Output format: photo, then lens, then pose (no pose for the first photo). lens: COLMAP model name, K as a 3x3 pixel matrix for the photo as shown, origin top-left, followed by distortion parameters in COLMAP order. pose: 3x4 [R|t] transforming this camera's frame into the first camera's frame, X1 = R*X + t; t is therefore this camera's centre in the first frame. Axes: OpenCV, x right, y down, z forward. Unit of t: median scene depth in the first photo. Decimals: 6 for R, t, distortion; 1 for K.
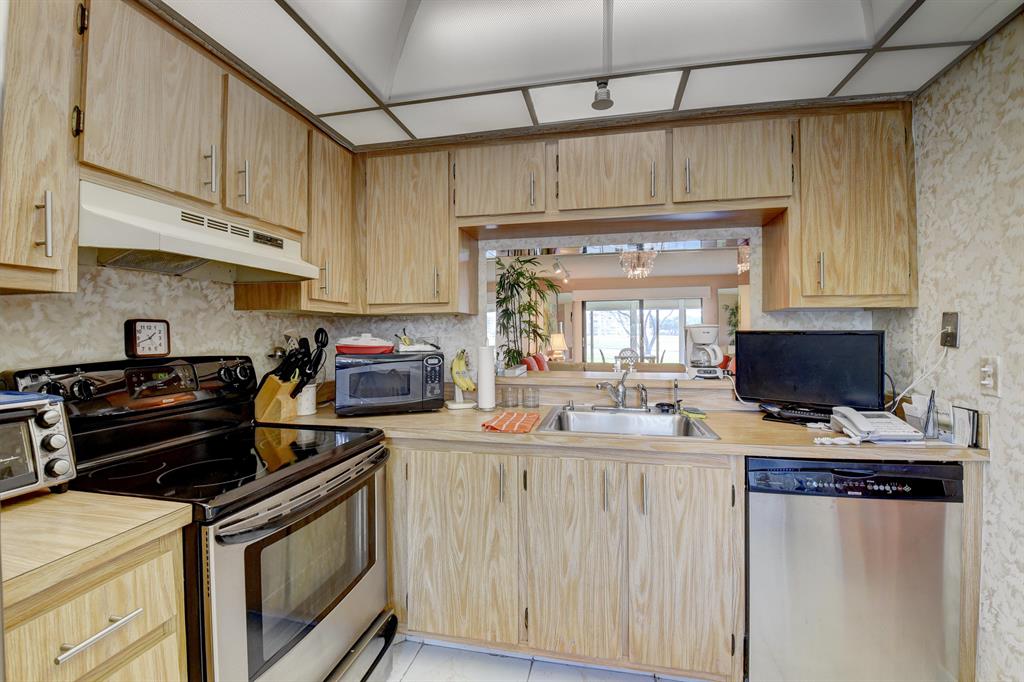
lens RADIAL K [[453.3, 0, 515.9], [0, 453.3, 336.5], [0, 0, 1]] dist [-0.011225, -0.007912]
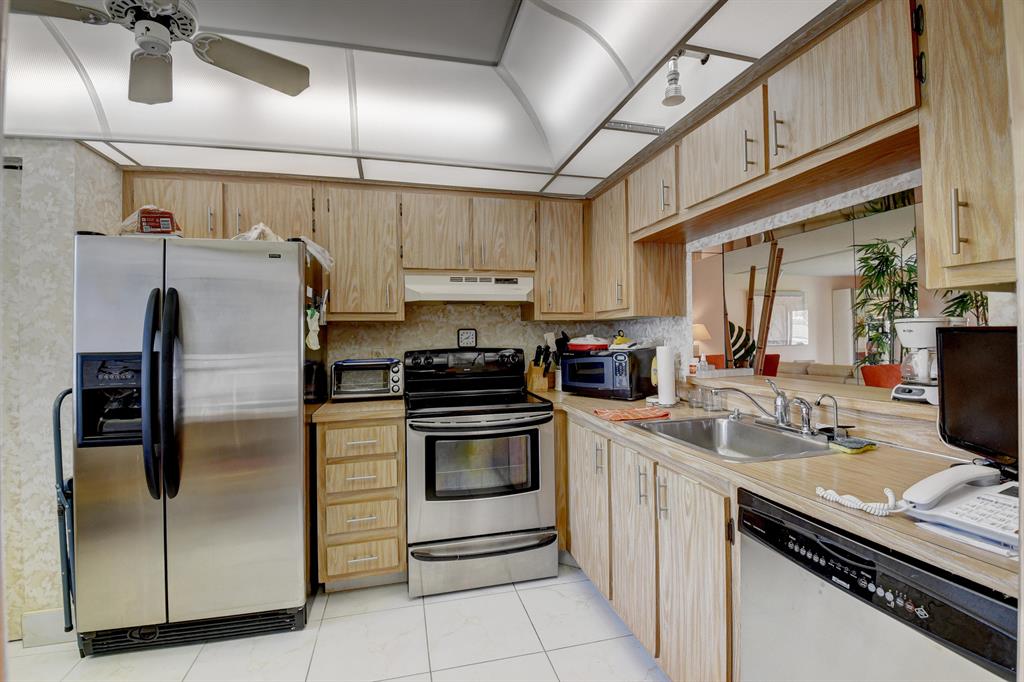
lens RADIAL K [[453.3, 0, 495.0], [0, 453.3, 336.4], [0, 0, 1]] dist [-0.011225, -0.007912]
pose [[0.422447, -0.002112, -0.906385, 1.009781], [0.003860, 0.999992, -0.000531, -0.003489], [0.906379, -0.003275, 0.422452, 0.254638]]
